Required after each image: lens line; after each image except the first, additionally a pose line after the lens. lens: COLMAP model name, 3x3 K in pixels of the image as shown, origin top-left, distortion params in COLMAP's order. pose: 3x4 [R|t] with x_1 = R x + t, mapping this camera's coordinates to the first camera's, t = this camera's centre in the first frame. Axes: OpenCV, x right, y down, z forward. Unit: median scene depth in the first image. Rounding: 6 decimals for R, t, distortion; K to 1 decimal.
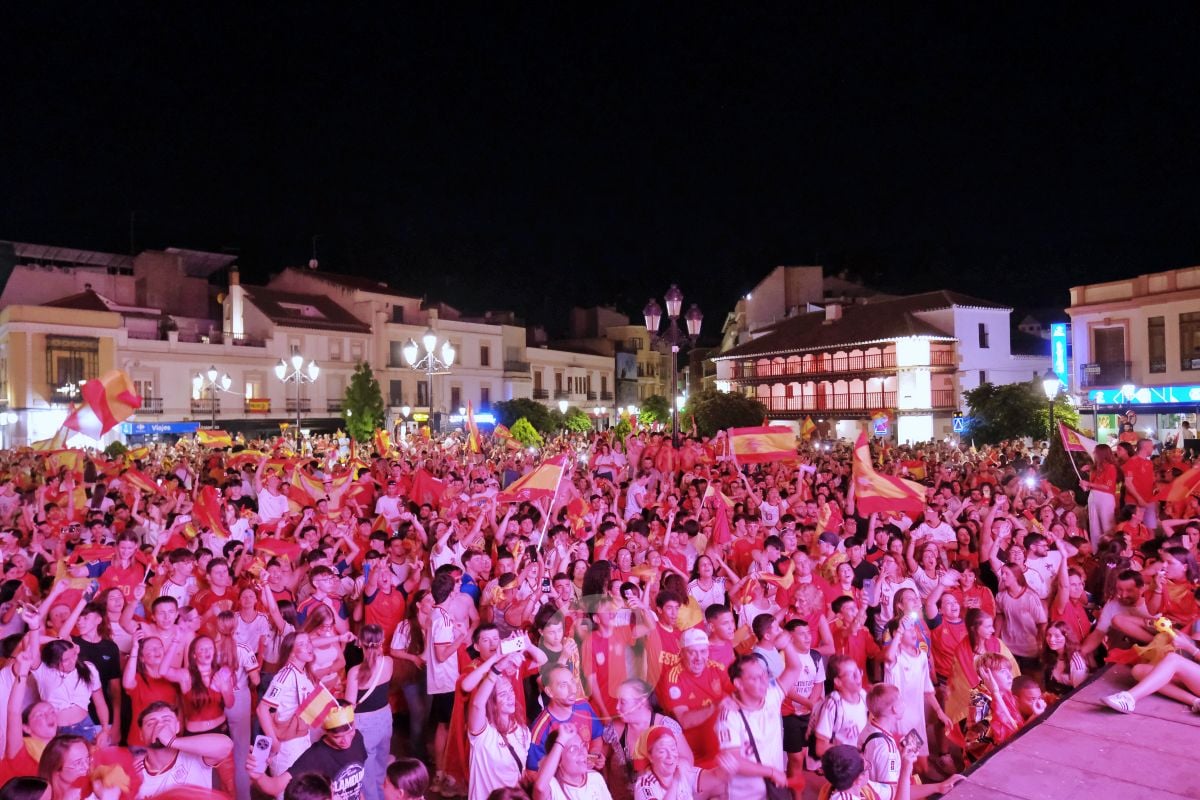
lens RADIAL K [[822.6, 0, 604.2], [0, 822.6, 414.9], [0, 0, 1]] dist [-0.024634, 0.018349]
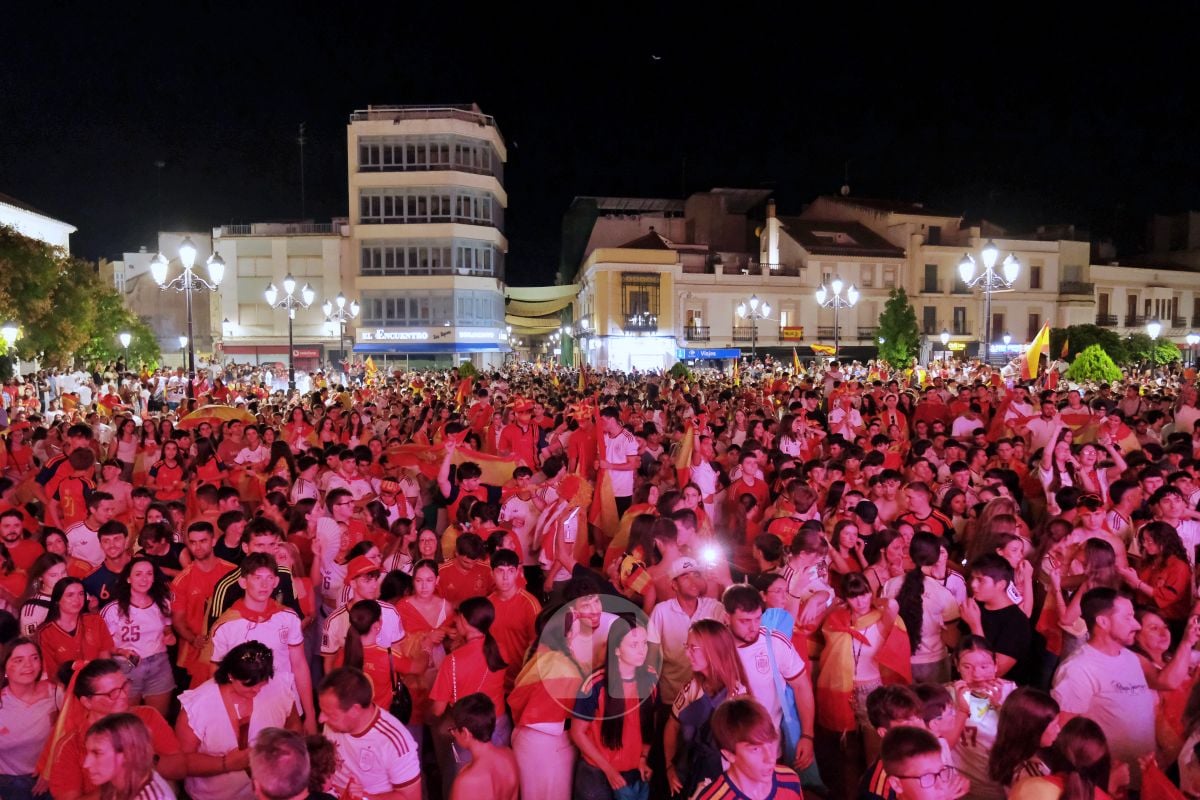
lens RADIAL K [[822.6, 0, 589.5], [0, 822.6, 415.8], [0, 0, 1]] dist [-0.024634, 0.018349]
pose [[0.810679, 0.053290, -0.583061, -0.018626], [-0.004515, 0.996389, 0.084789, 0.005355], [0.585473, -0.066105, 0.807992, 0.005668]]
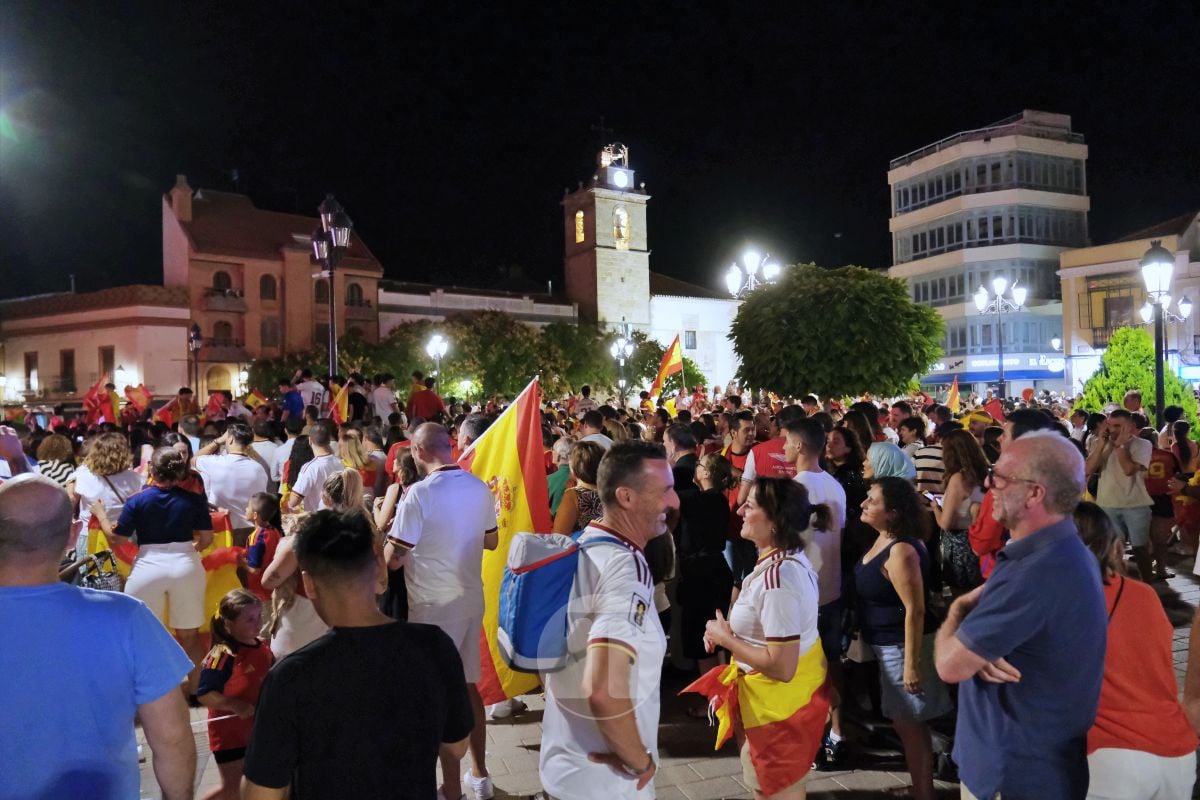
lens RADIAL K [[822.6, 0, 592.6], [0, 822.6, 396.9], [0, 0, 1]] dist [-0.024634, 0.018349]
pose [[-0.194429, 0.005259, -0.980902, 0.291545], [0.036060, 0.999348, -0.001790, 0.017344], [0.980254, -0.035719, -0.194492, 0.502470]]
